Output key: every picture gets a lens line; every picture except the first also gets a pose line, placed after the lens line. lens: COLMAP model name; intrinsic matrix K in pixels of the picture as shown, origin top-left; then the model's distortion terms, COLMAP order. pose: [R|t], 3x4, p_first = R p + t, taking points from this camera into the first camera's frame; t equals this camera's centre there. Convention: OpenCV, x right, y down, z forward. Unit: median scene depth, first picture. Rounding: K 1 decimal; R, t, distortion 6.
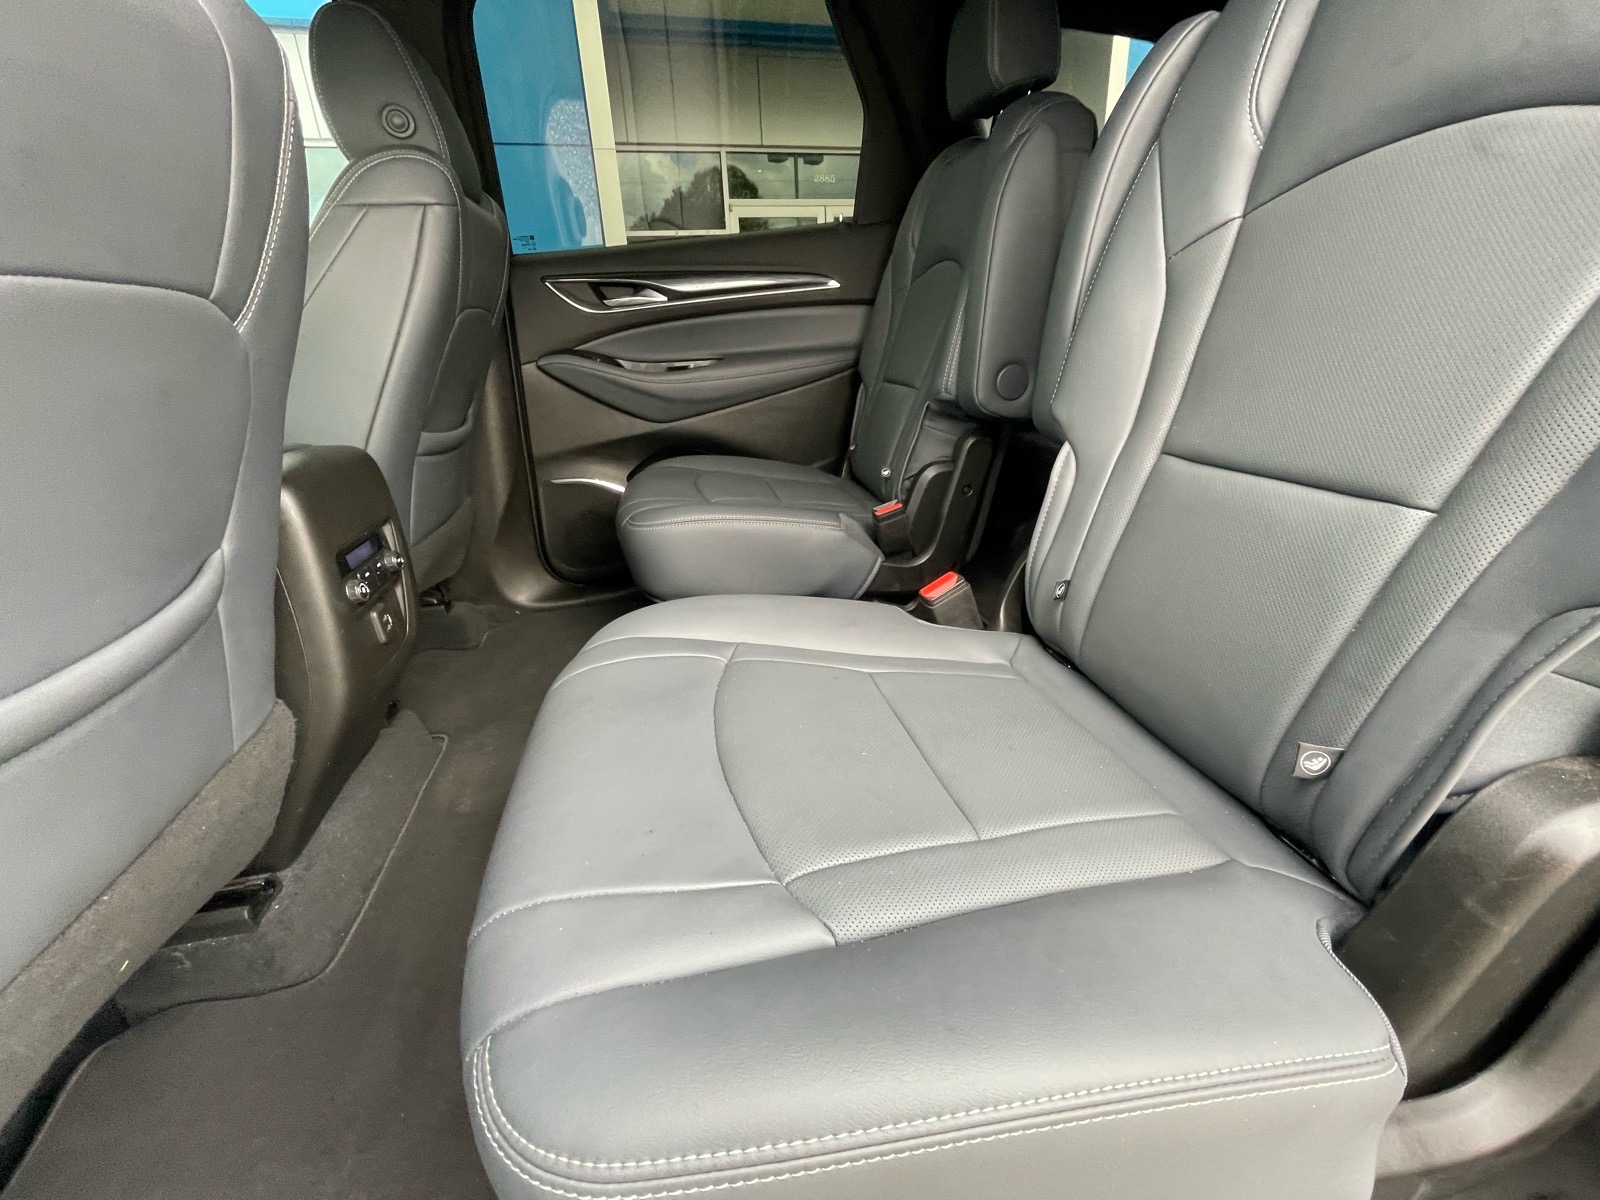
lens RADIAL K [[655.5, 0, 800.0], [0, 655.5, 600.0], [0, 0, 1]] dist [-0.006445, -0.000189]
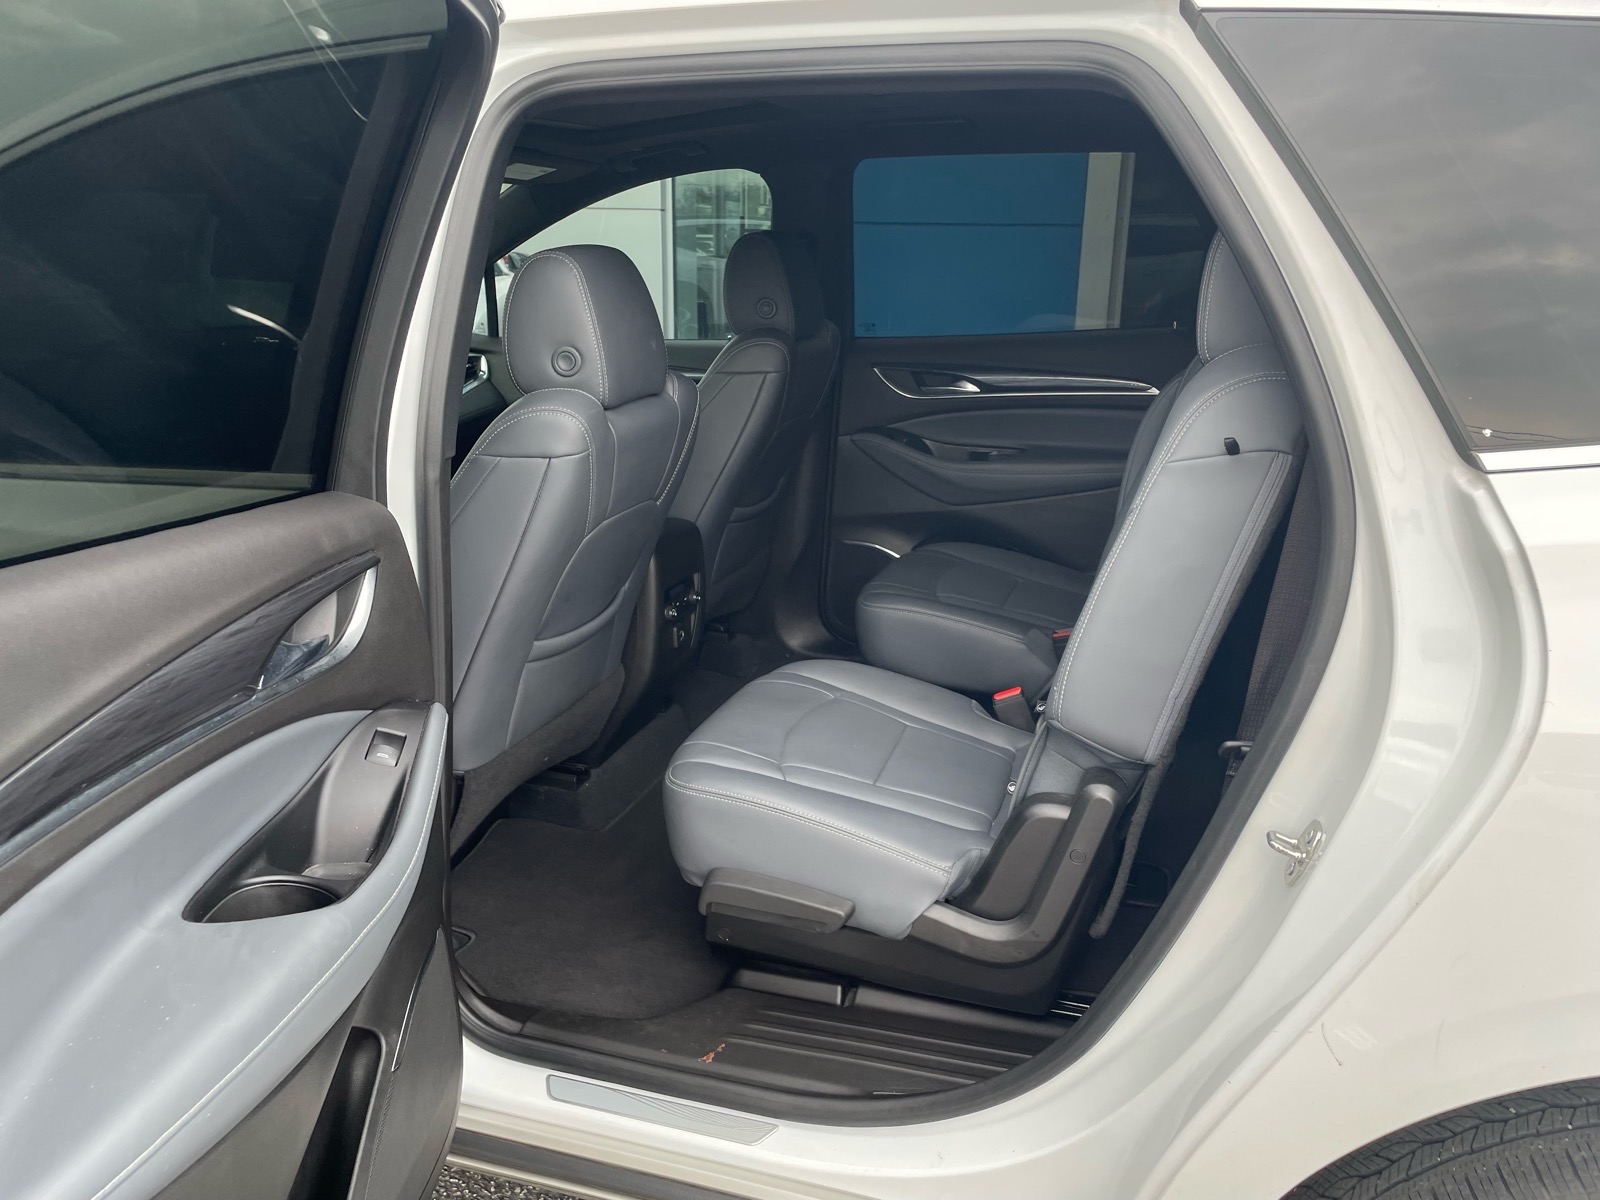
lens RADIAL K [[1197.5, 0, 800.0], [0, 1197.5, 600.0], [0, 0, 1]] dist [0.073400, -0.100129]
pose [[0.863987, 0.197024, -0.463366, 0.861632], [-0.236572, 0.971206, -0.028150, -0.033451], [0.444477, 0.133940, 0.885720, -1.325731]]
